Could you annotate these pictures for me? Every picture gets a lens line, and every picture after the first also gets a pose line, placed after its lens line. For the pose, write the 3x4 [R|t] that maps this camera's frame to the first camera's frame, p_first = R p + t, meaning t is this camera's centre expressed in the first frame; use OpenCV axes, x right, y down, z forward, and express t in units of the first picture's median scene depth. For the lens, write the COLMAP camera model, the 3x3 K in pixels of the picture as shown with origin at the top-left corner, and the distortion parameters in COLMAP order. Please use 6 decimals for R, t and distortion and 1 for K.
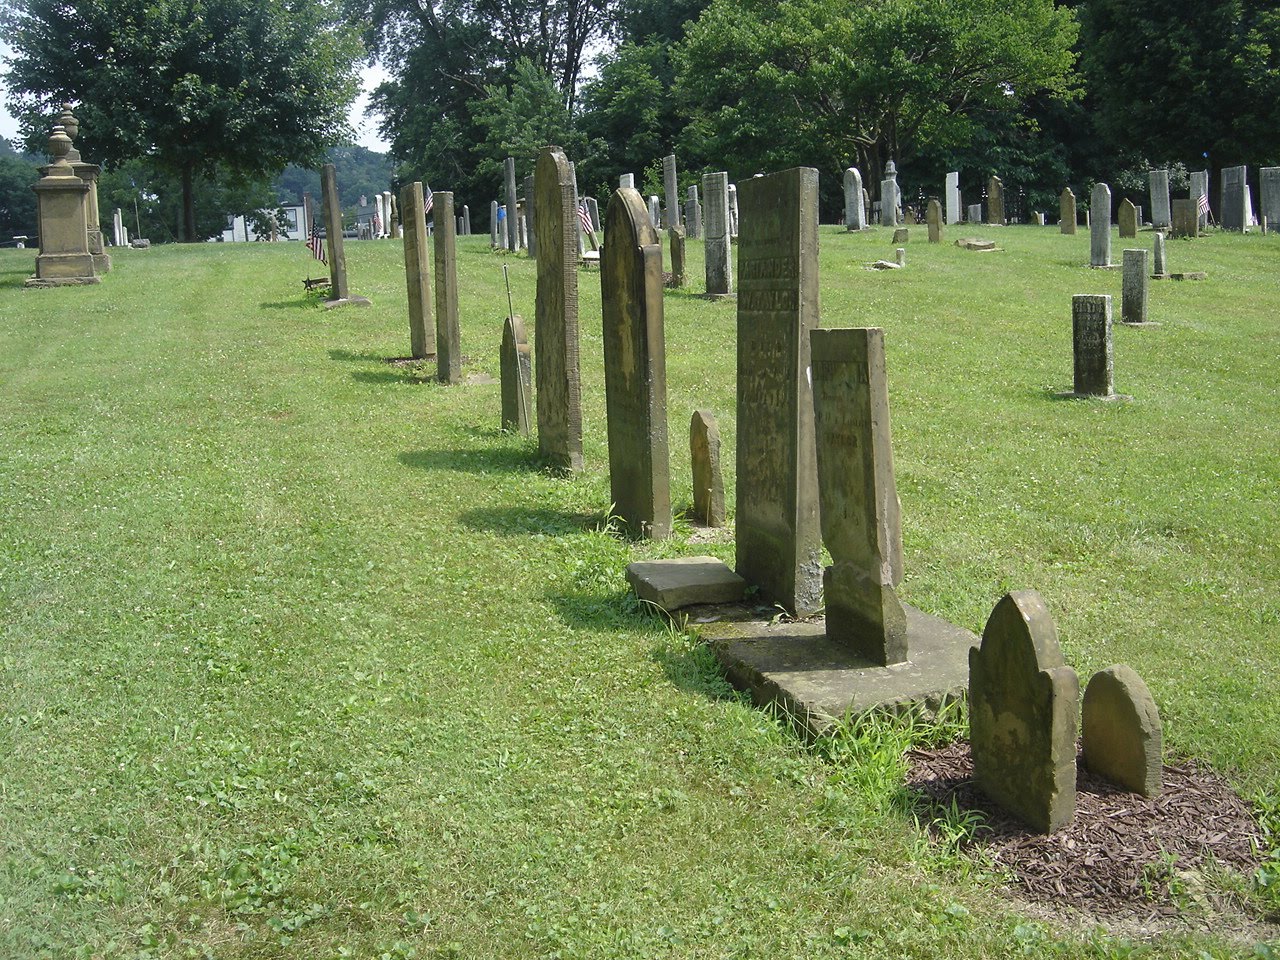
lens RADIAL K [[1410.3, 0, 637.9], [0, 1410.3, 482.2], [0, 0, 1]] dist [-0.144463, 0.000000]
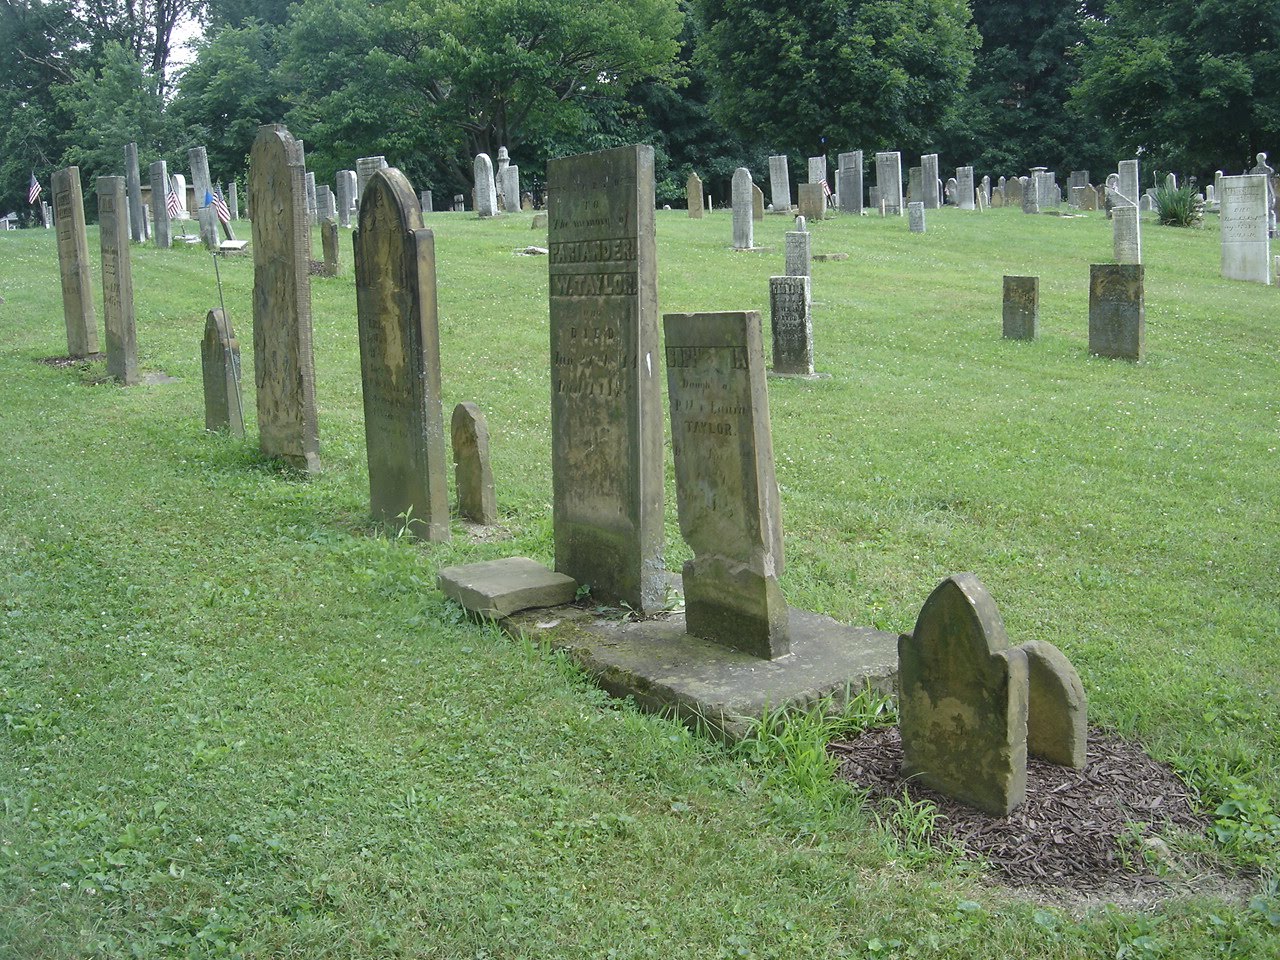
lens RADIAL K [[1410.3, 0, 637.6], [0, 1410.3, 480.2], [0, 0, 1]] dist [-0.144463, 0.000000]
pose [[0.958160, -0.048147, 0.282155, -0.118815], [0.046166, 0.998840, 0.013670, -0.006961], [-0.282486, -0.000072, 0.959271, 0.060757]]
